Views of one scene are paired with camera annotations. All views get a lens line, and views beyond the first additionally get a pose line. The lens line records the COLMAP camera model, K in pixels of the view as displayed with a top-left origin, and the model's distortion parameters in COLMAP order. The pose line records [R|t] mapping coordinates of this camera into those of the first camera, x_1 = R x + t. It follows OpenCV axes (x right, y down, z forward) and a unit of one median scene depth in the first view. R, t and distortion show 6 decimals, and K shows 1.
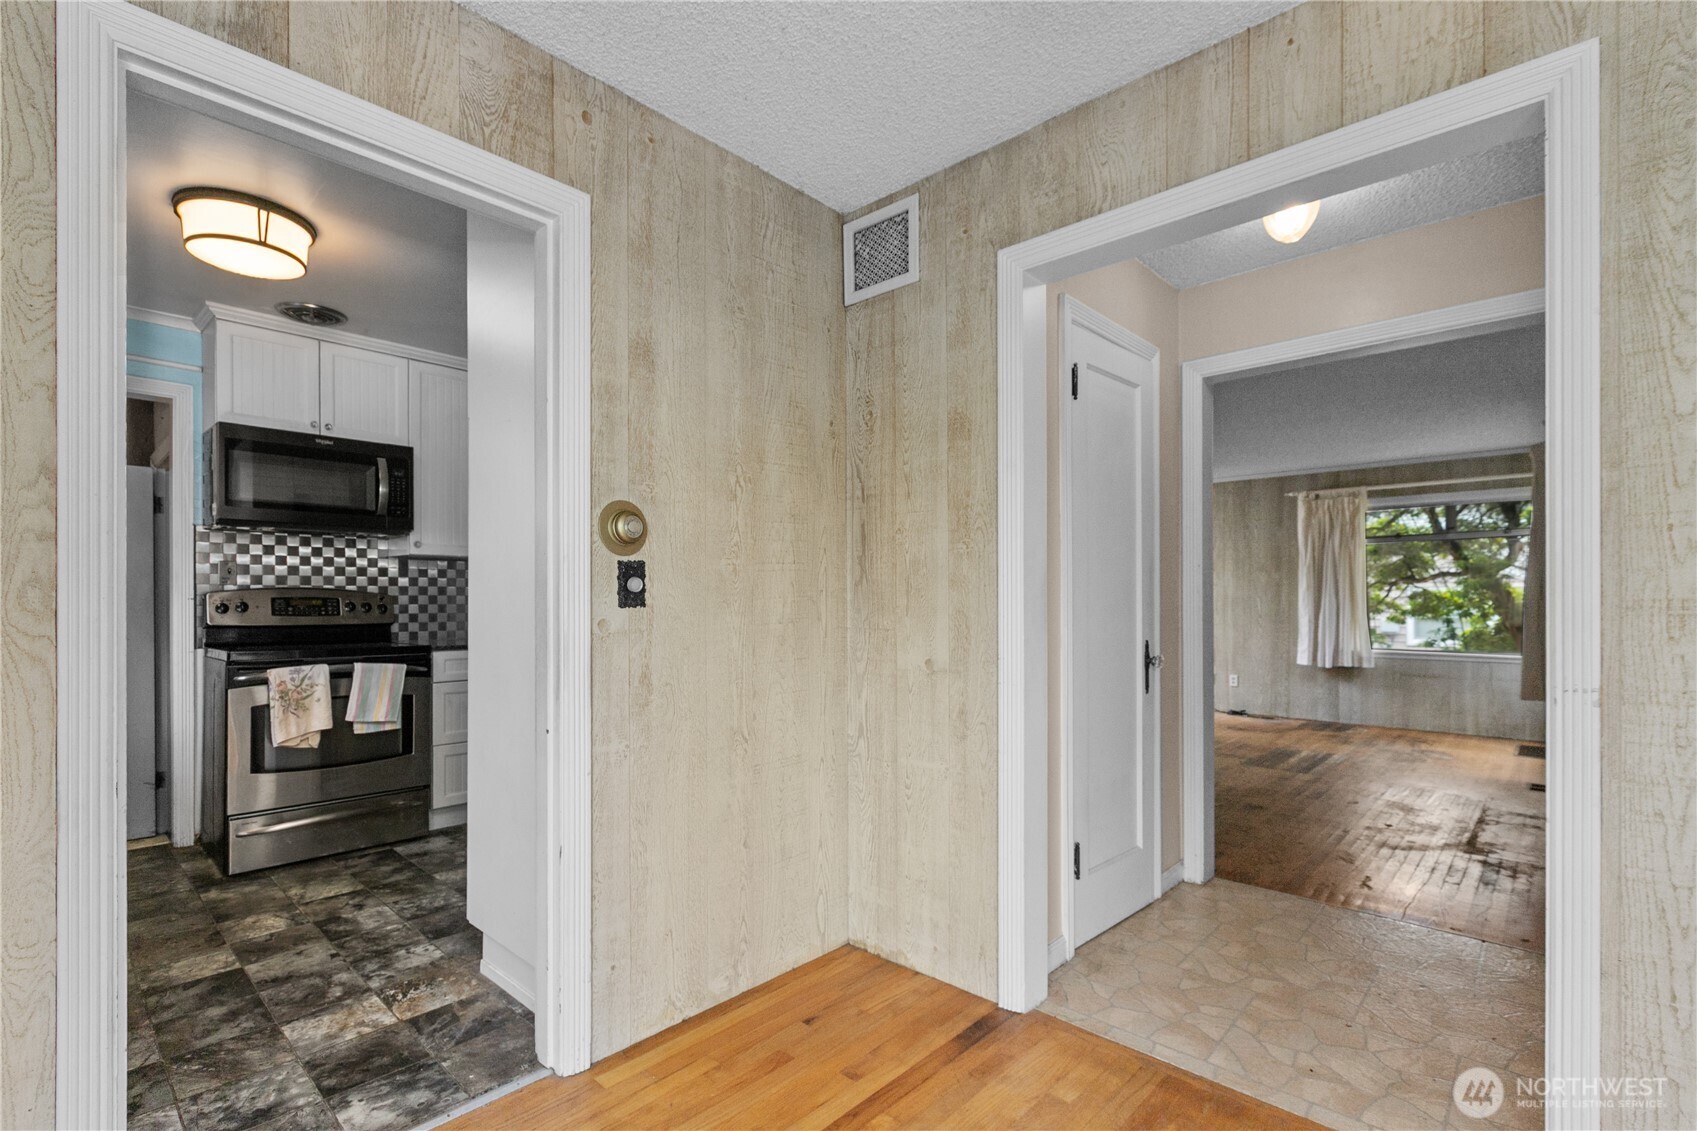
lens RADIAL K [[764.0, 0, 841.1], [0, 764.0, 597.0], [0, 0, 1]] dist [0.001693, -0.000087]
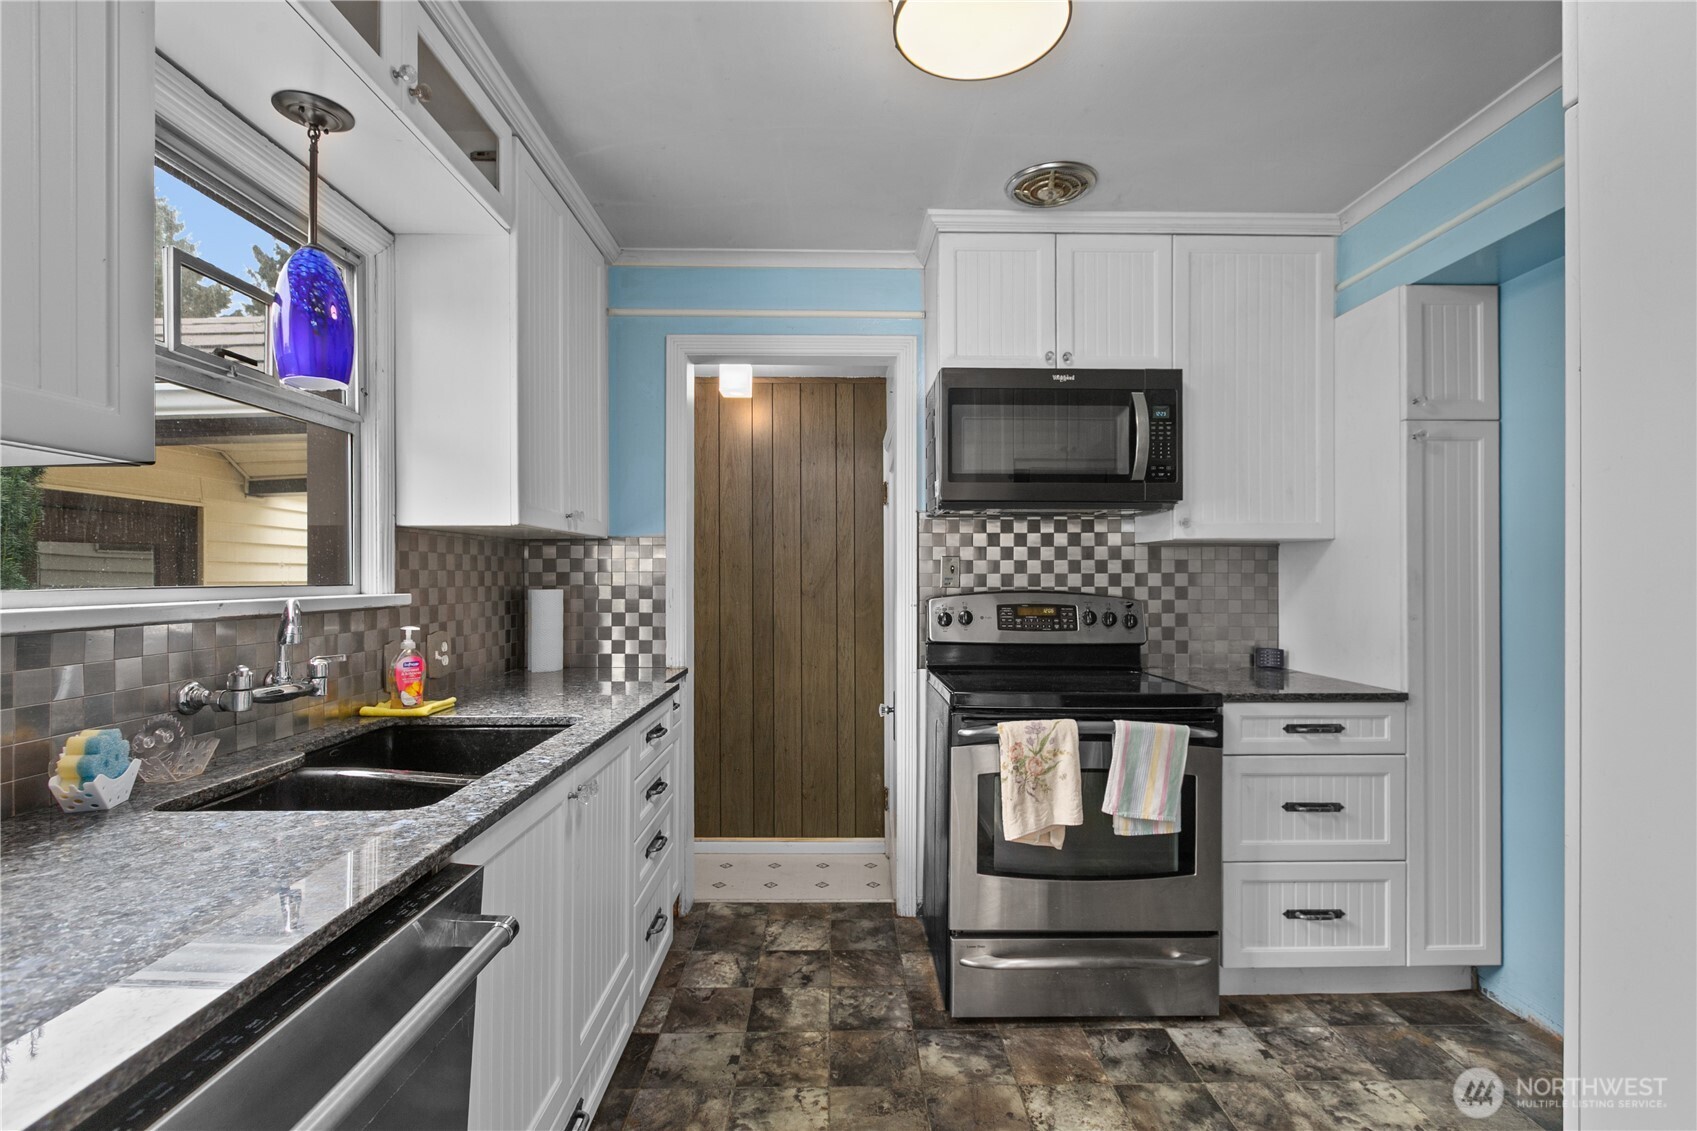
lens RADIAL K [[773.2, 0, 841.8], [0, 773.2, 575.5], [0, 0, 1]] dist [-0.000134, 0.000073]
pose [[0.687219, 0.001027, -0.726449, -0.316593], [-0.001743, 0.999998, -0.000235, -0.027601], [0.726448, 0.001427, 0.687220, 0.391718]]
